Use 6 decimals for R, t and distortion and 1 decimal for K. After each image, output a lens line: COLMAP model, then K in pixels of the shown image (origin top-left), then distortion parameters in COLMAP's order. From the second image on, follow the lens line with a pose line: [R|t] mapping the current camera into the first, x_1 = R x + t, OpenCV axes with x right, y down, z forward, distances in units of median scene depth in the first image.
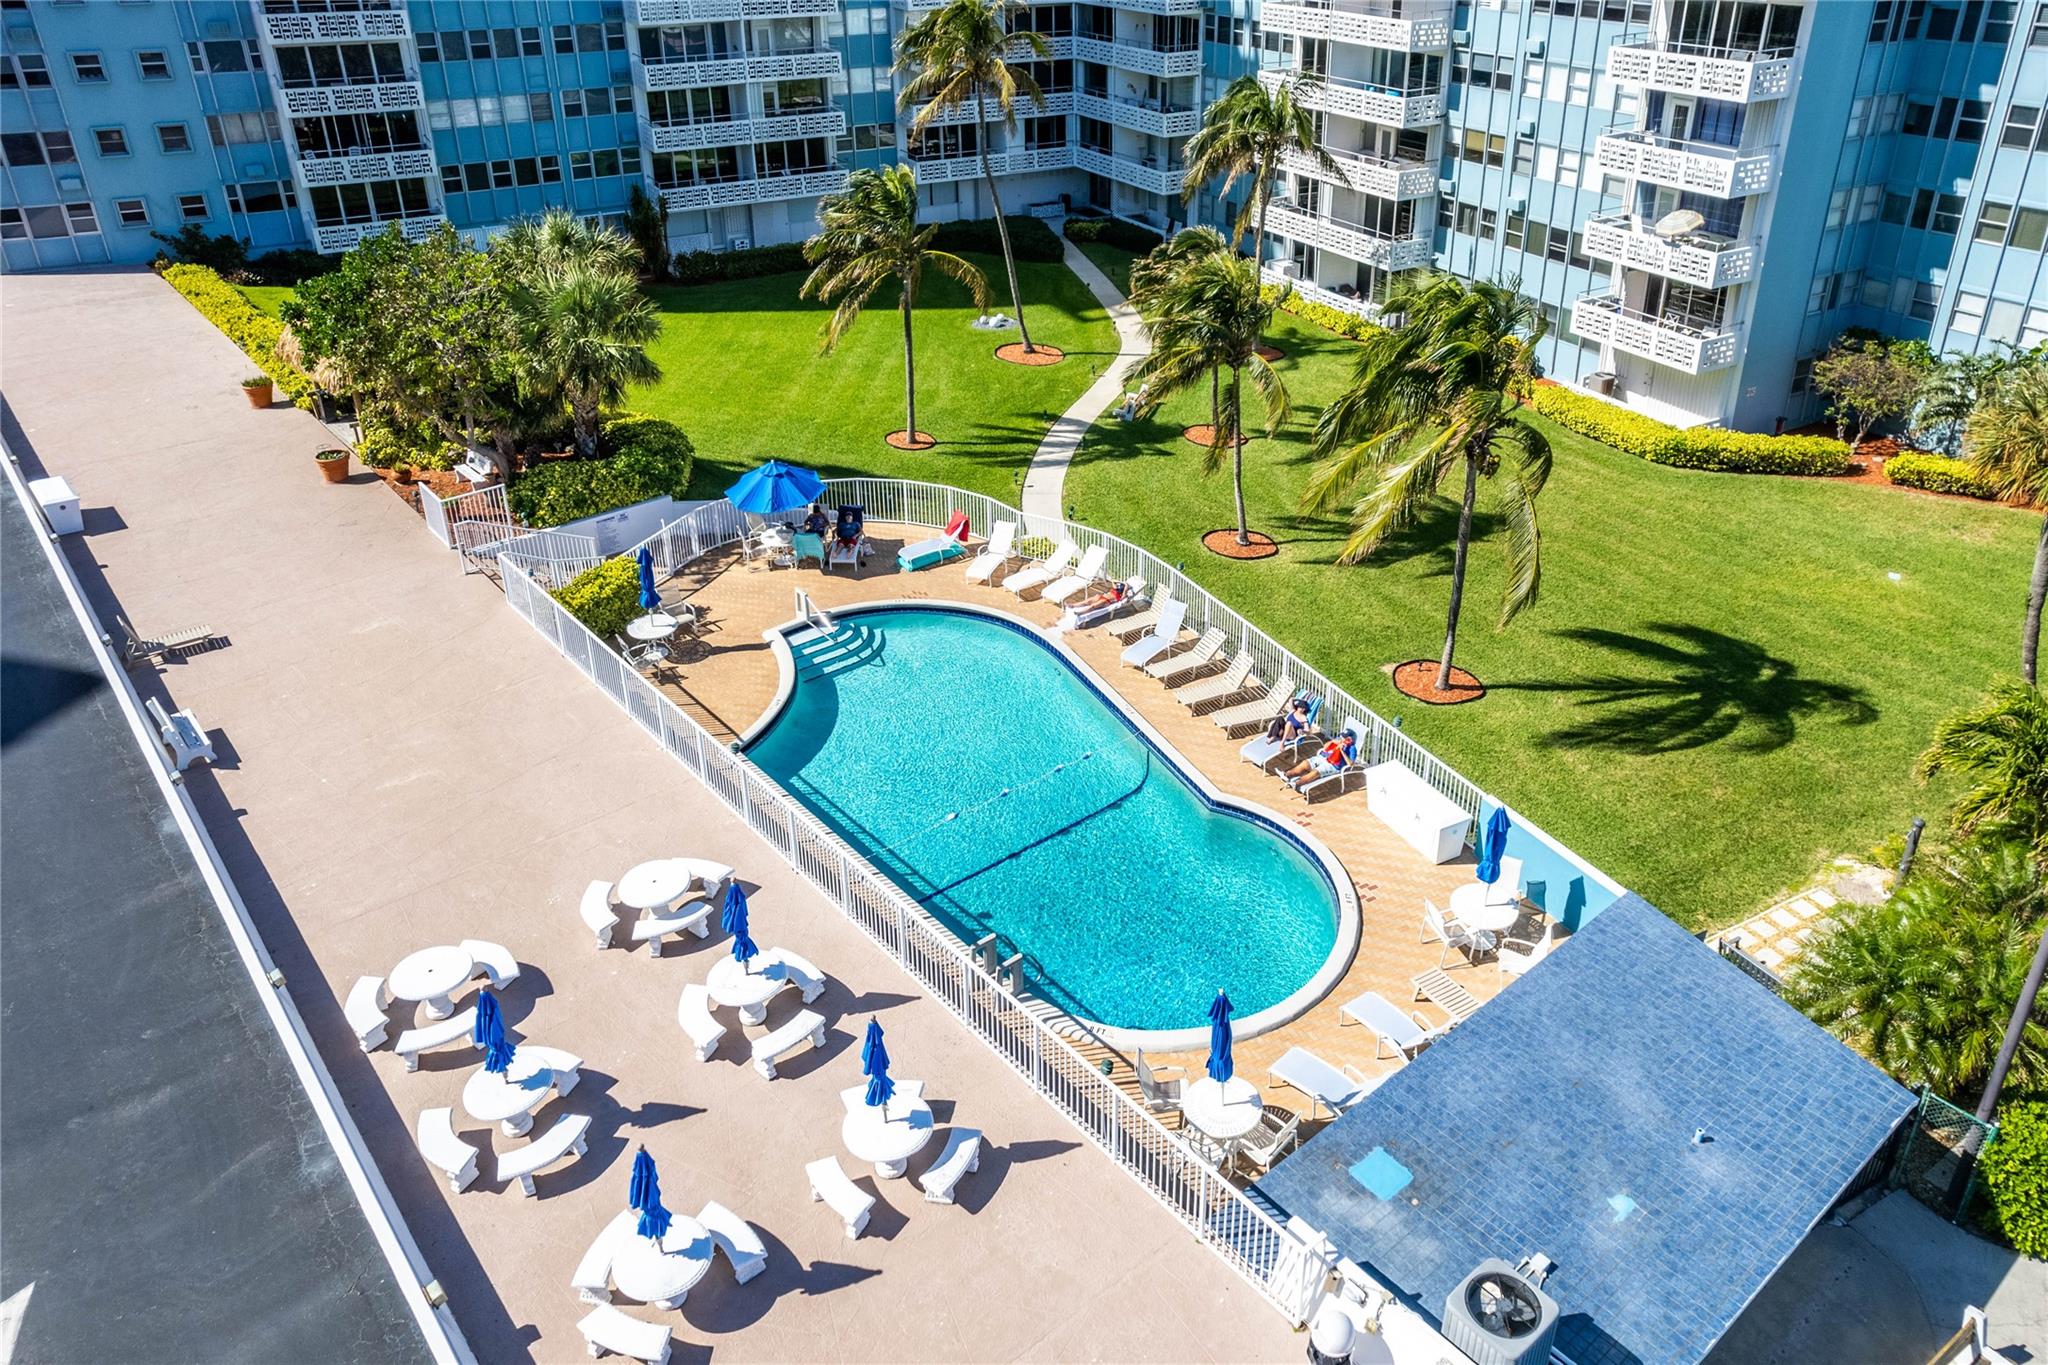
lens RADIAL K [[1360.3, 0, 1103.4], [0, 1360.3, 679.7], [0, 0, 1]] dist [-0.001350, -0.000087]
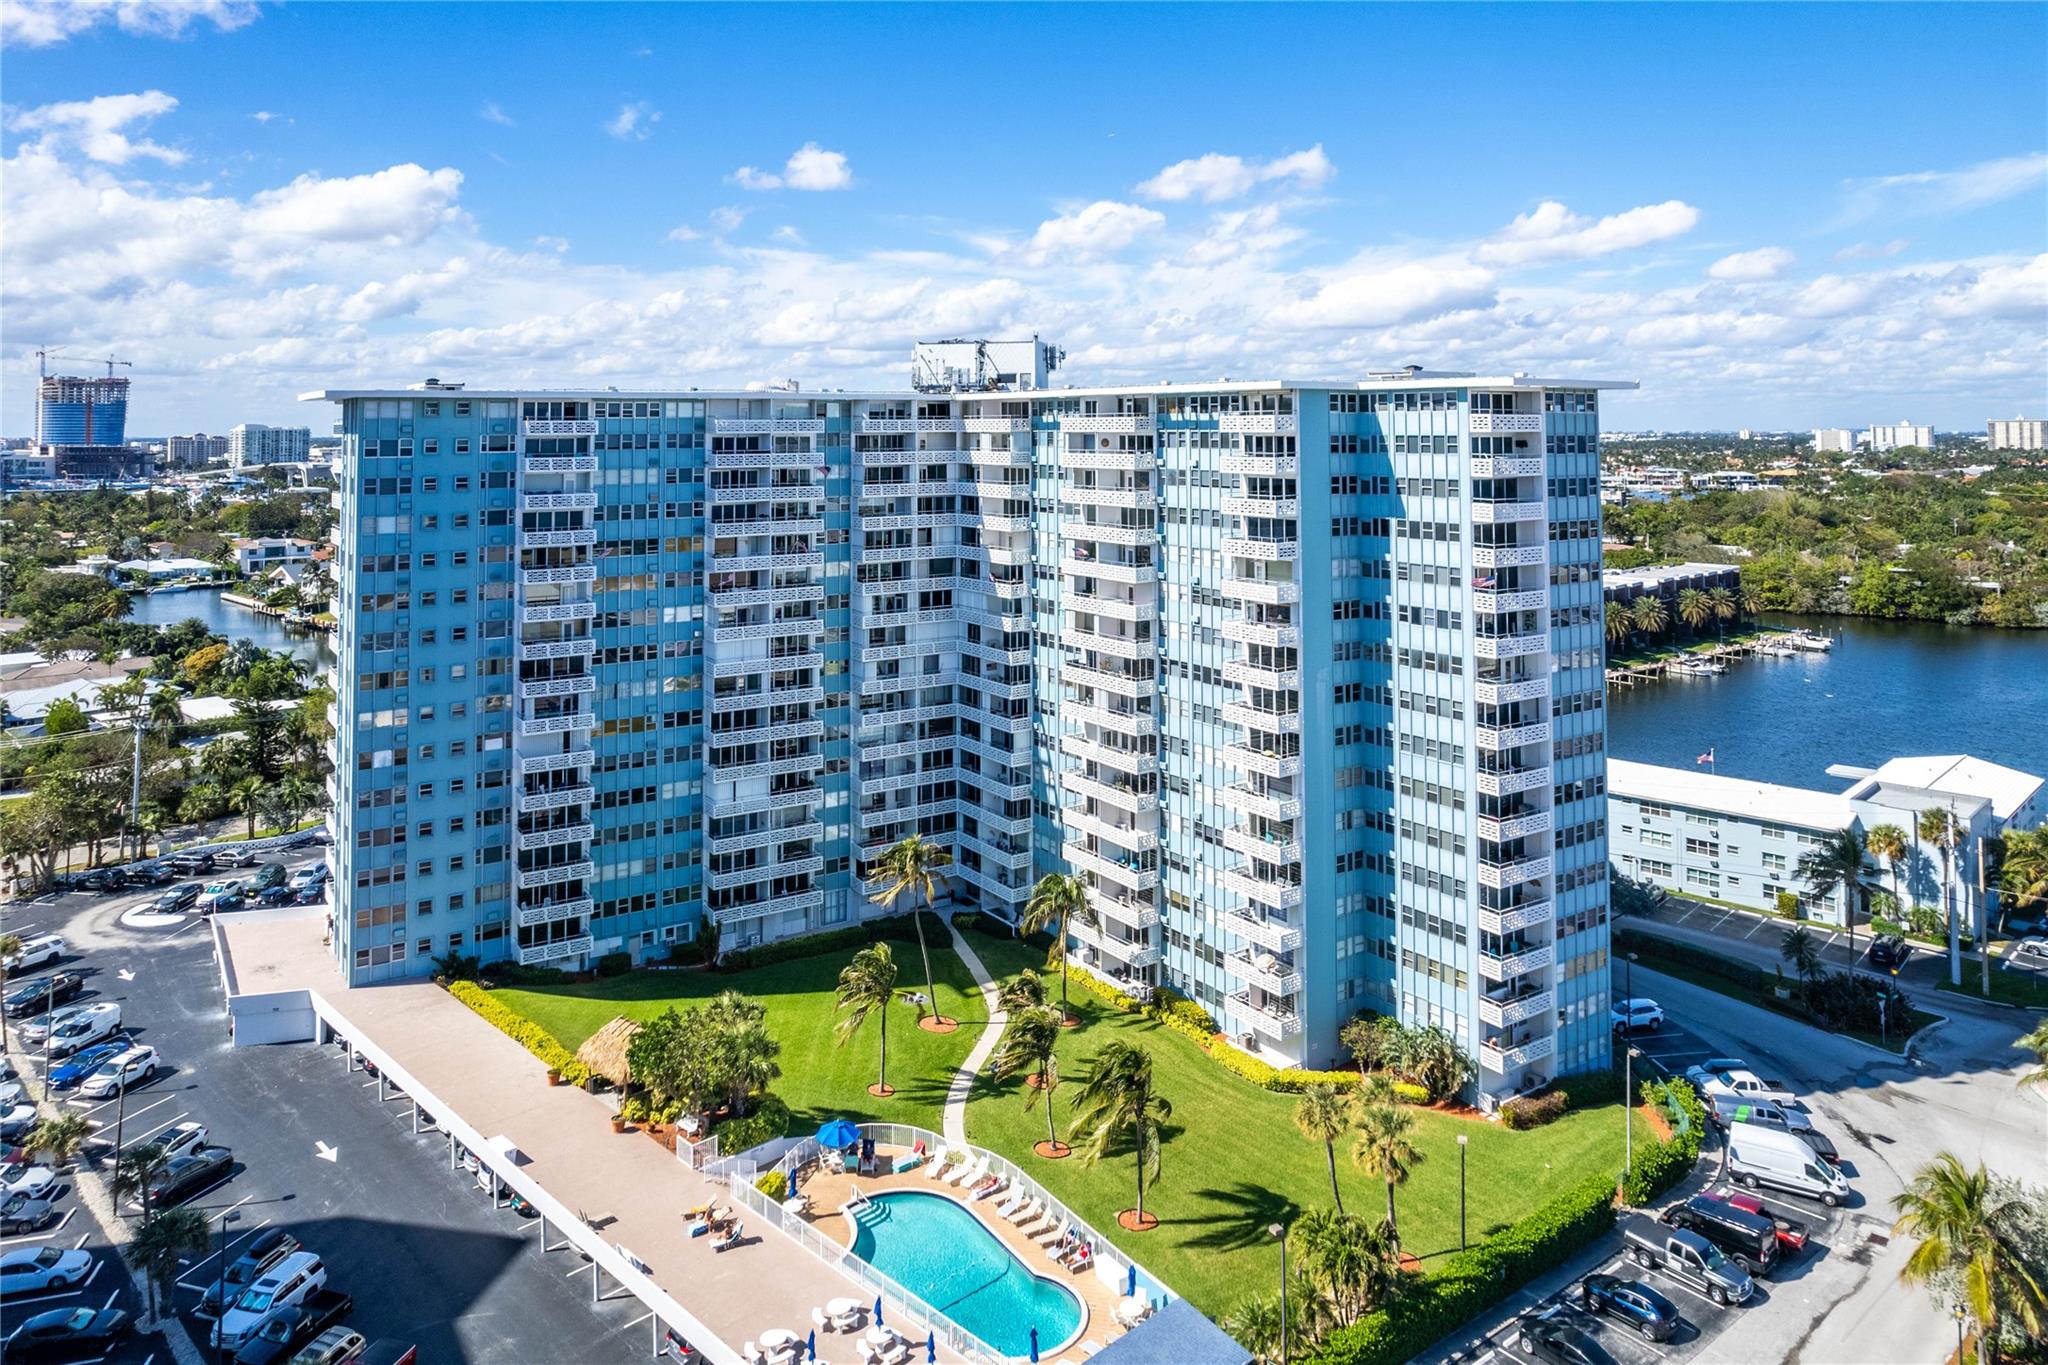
lens RADIAL K [[923.8, 0, 1035.4], [0, 923.8, 682.5], [0, 0, 1]] dist [-0.023599, 0.000375]
pose [[0.997729, -0.003484, 0.067260, -0.015608], [0.037964, 0.853978, -0.518923, 0.015786], [-0.055631, 0.520298, 0.852171, -0.530191]]
